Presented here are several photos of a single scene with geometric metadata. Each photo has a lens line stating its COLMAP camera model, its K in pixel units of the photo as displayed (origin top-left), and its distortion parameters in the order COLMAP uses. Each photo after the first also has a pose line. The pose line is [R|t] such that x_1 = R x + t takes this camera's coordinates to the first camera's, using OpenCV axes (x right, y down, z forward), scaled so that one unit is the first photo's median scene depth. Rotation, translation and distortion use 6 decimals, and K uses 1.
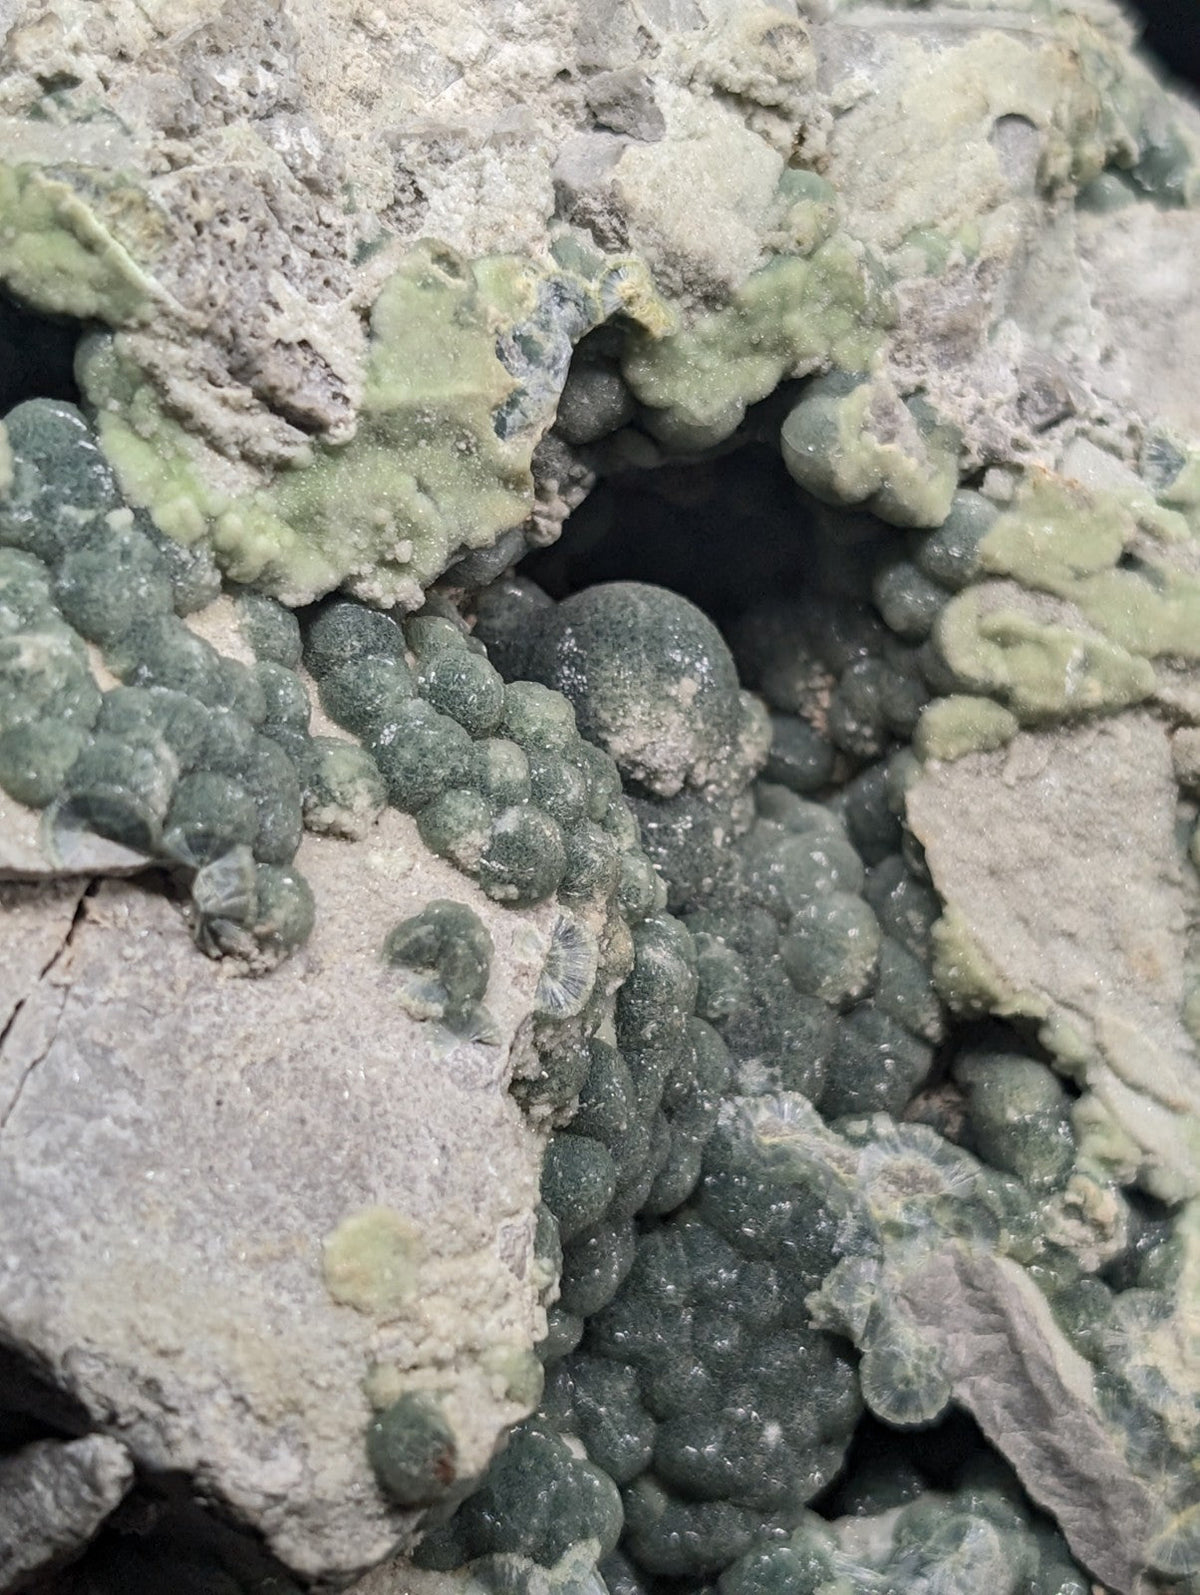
lens RADIAL K [[3449.4, 0, 600.0], [0, 3449.4, 797.5], [0, 0, 1]] dist [0.369001, -3.322056]
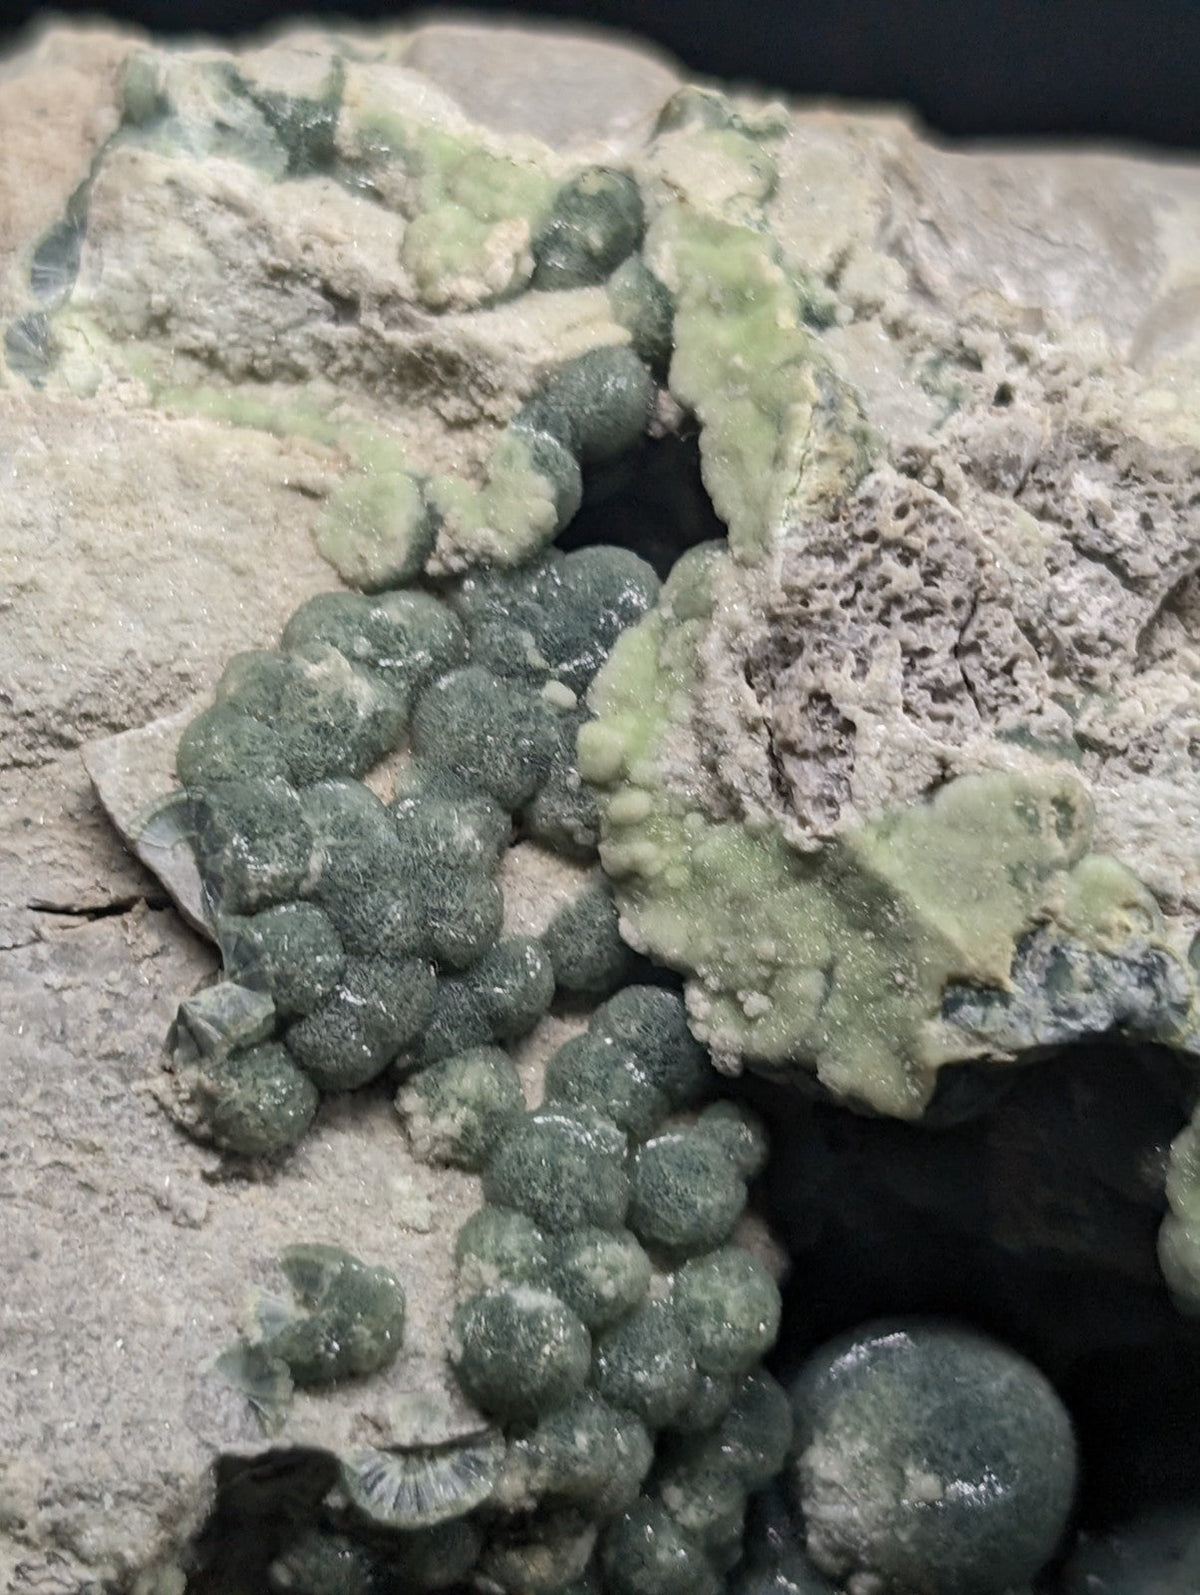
lens RADIAL K [[3449.4, 0, 600.0], [0, 3449.4, 797.5], [0, 0, 1]] dist [0.369001, -3.322056]
pose [[0.447761, 0.674200, -0.587337, 0.369391], [-0.796363, 0.599382, 0.080913, -0.138516], [0.406591, 0.431504, 0.805288, 0.333800]]
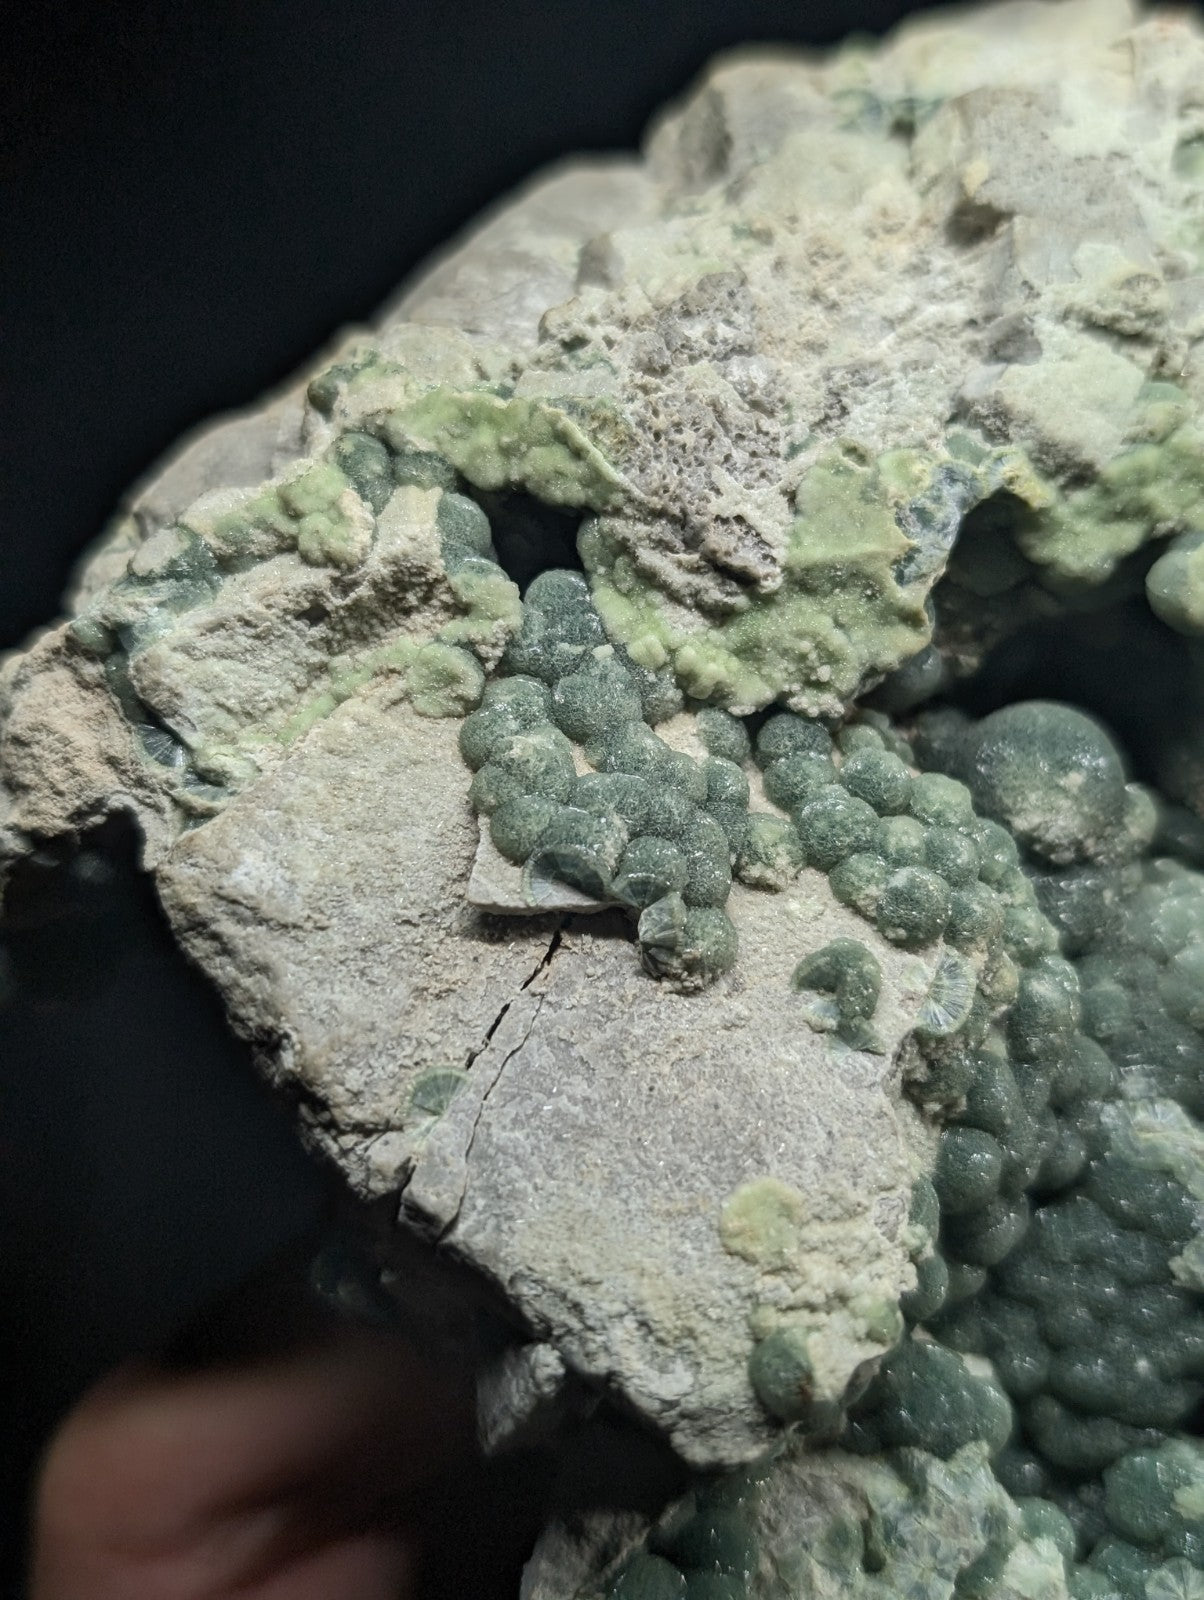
lens RADIAL K [[1905.6, 0, 608.9], [0, 1905.6, 762.0], [0, 0, 1]] dist [0.182932, -1.247553]
pose [[0.939979, -0.010687, -0.341065, 0.117264], [-0.012745, 0.997713, -0.066386, 0.012572], [0.340994, 0.066749, 0.937693, 0.295777]]
